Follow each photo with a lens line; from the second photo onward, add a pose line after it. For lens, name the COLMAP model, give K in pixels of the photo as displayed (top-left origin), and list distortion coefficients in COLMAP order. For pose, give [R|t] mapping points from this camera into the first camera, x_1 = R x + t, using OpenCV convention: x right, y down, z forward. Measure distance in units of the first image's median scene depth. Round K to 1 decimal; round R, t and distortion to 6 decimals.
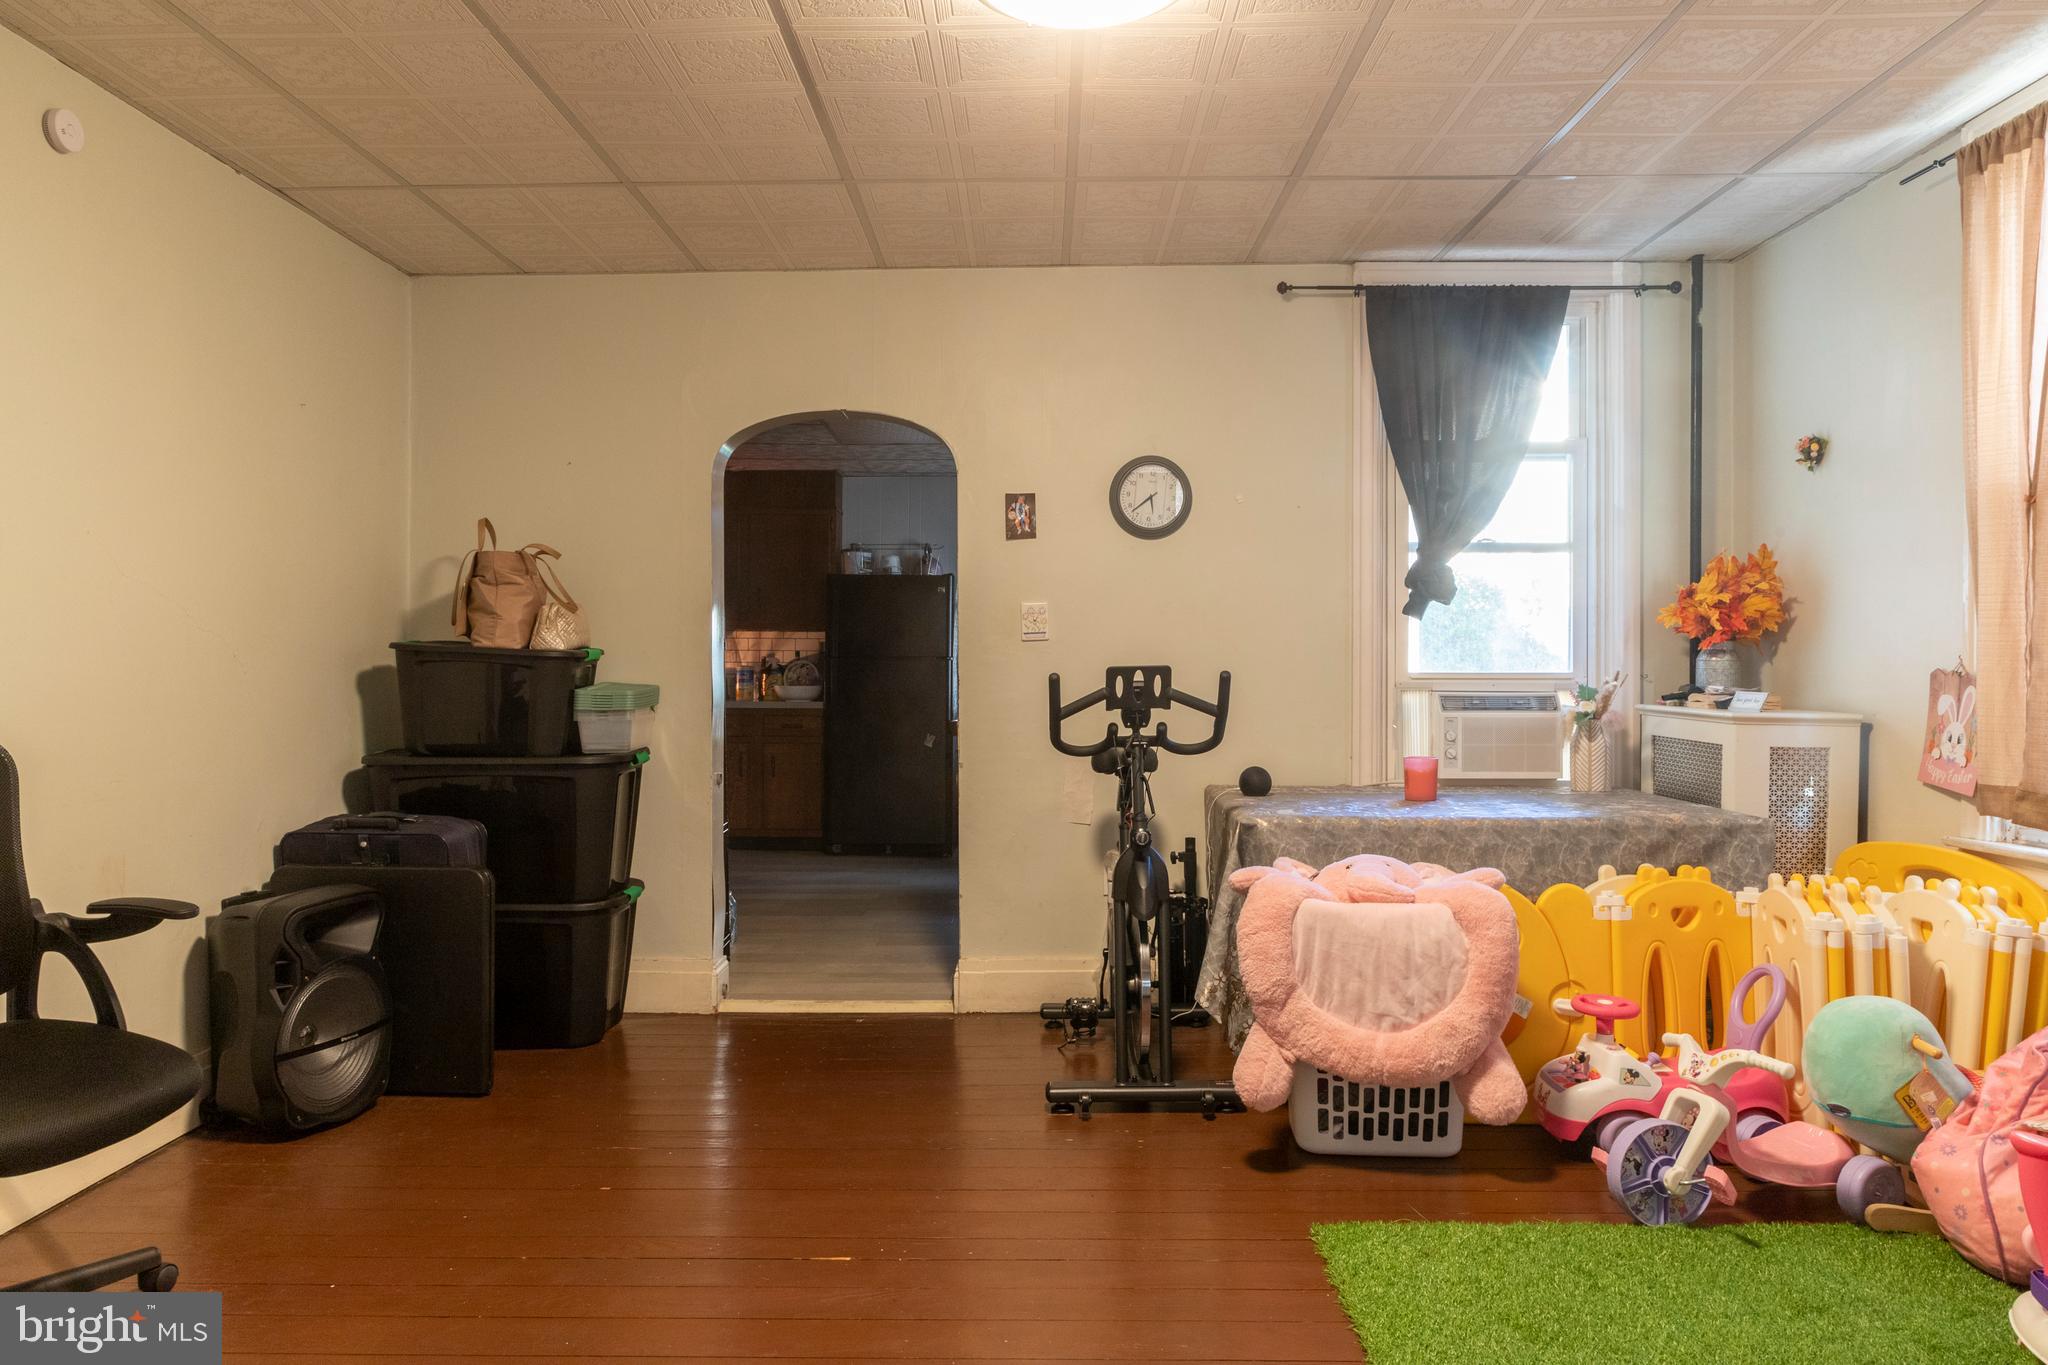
lens RADIAL K [[1381.9, 0, 1018.2], [0, 1381.9, 672.7], [0, 0, 1]] dist [0.001706, 0.002578]
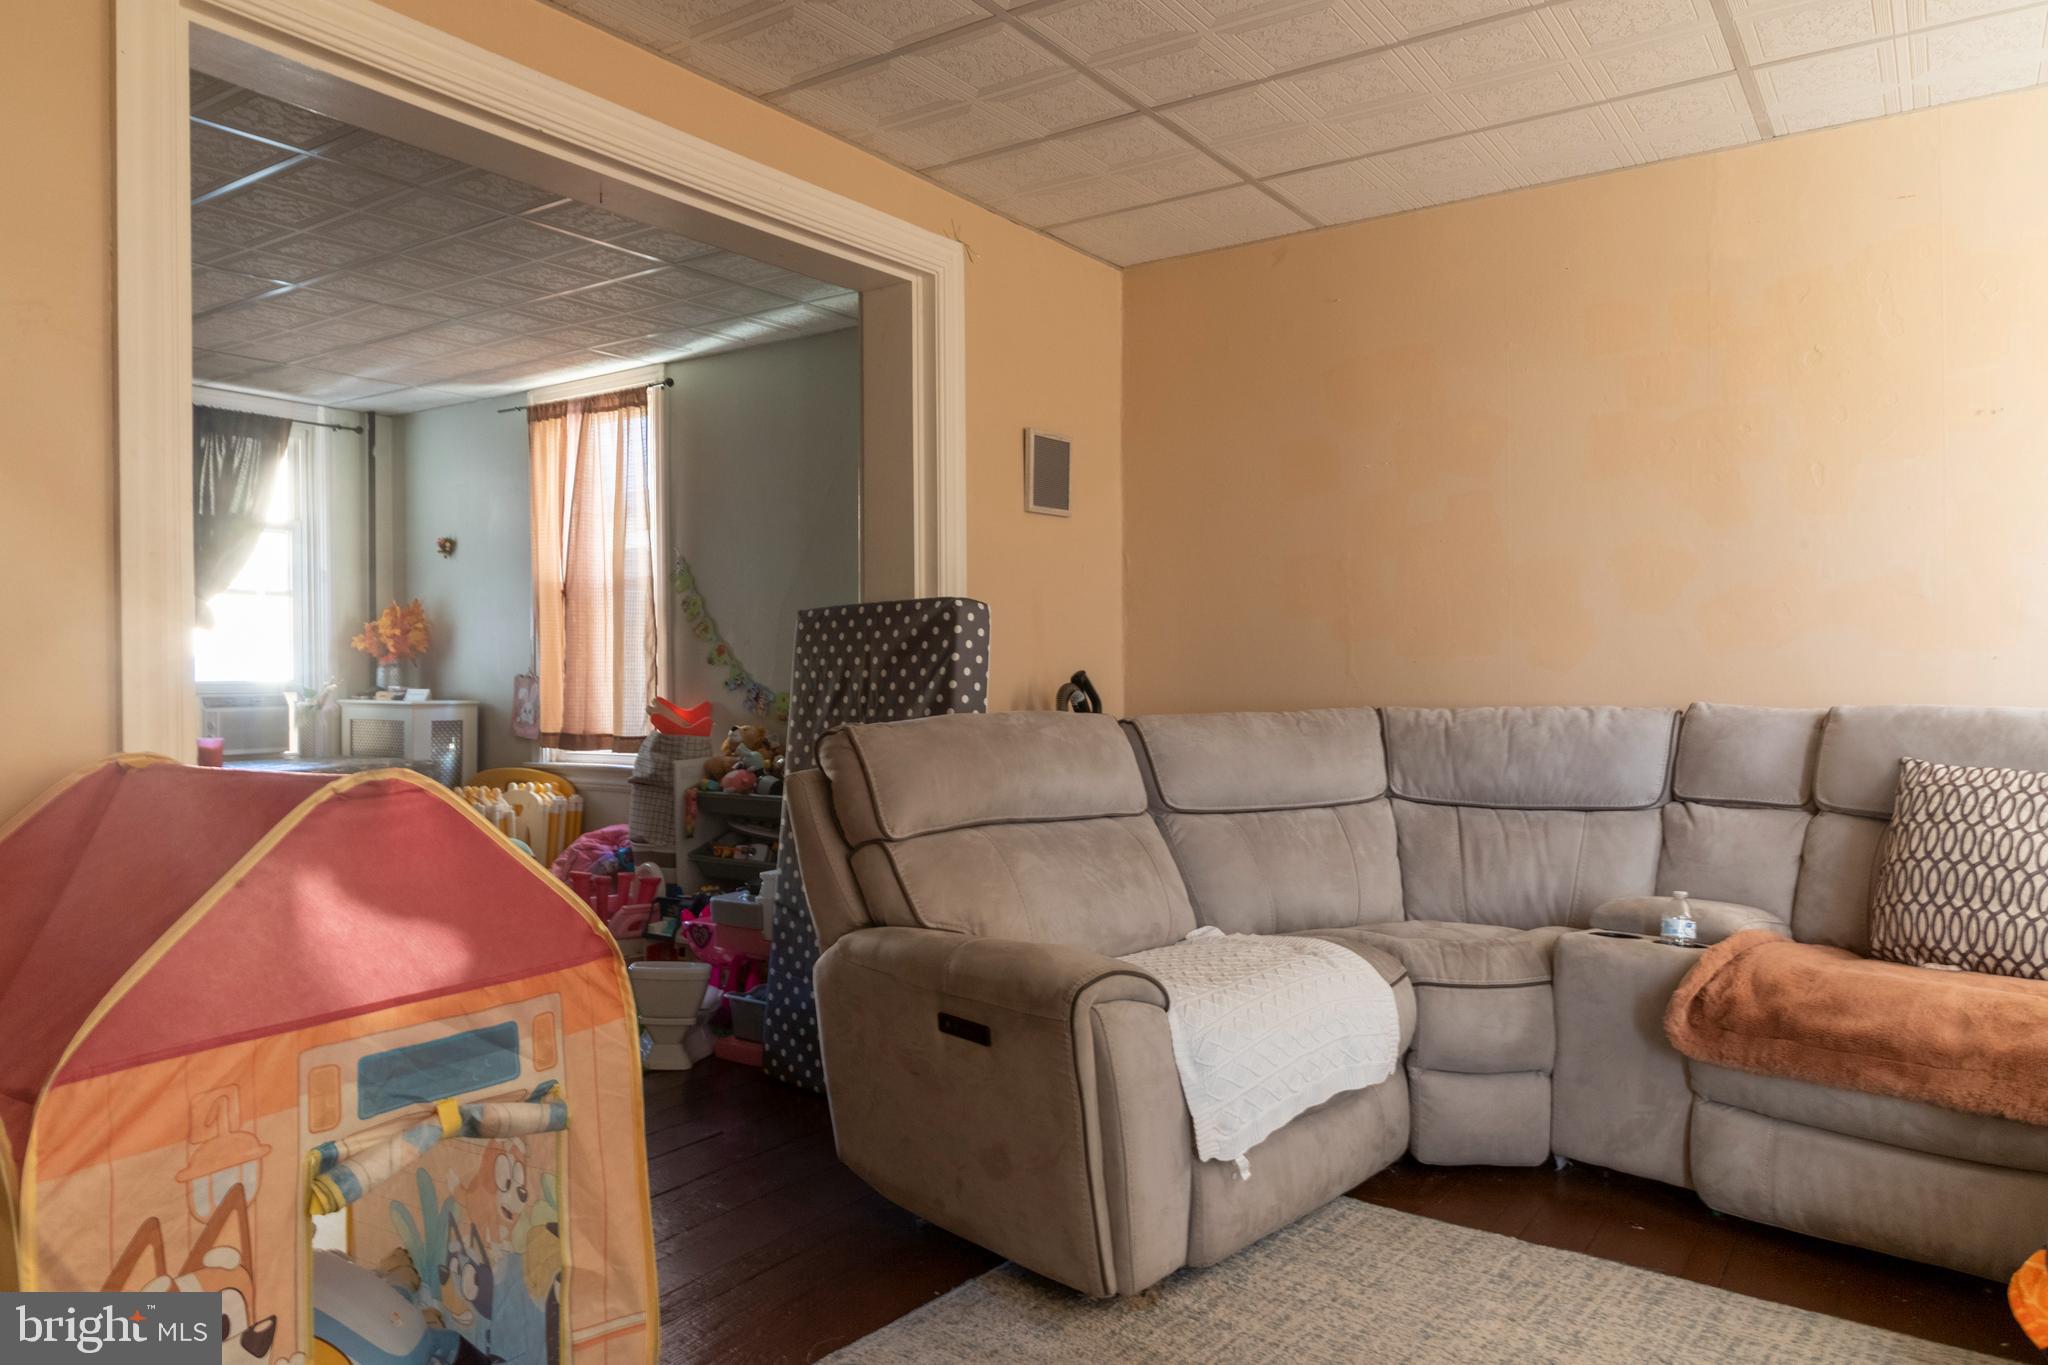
lens RADIAL K [[1381.9, 0, 1019.3], [0, 1381.9, 680.5], [0, 0, 1]] dist [0.001706, 0.002578]
pose [[0.553524, -0.006888, 0.832804, -0.427217], [0.012149, 0.999926, 0.000195, 0.010898], [-0.832744, 0.010010, 0.553567, -0.494392]]
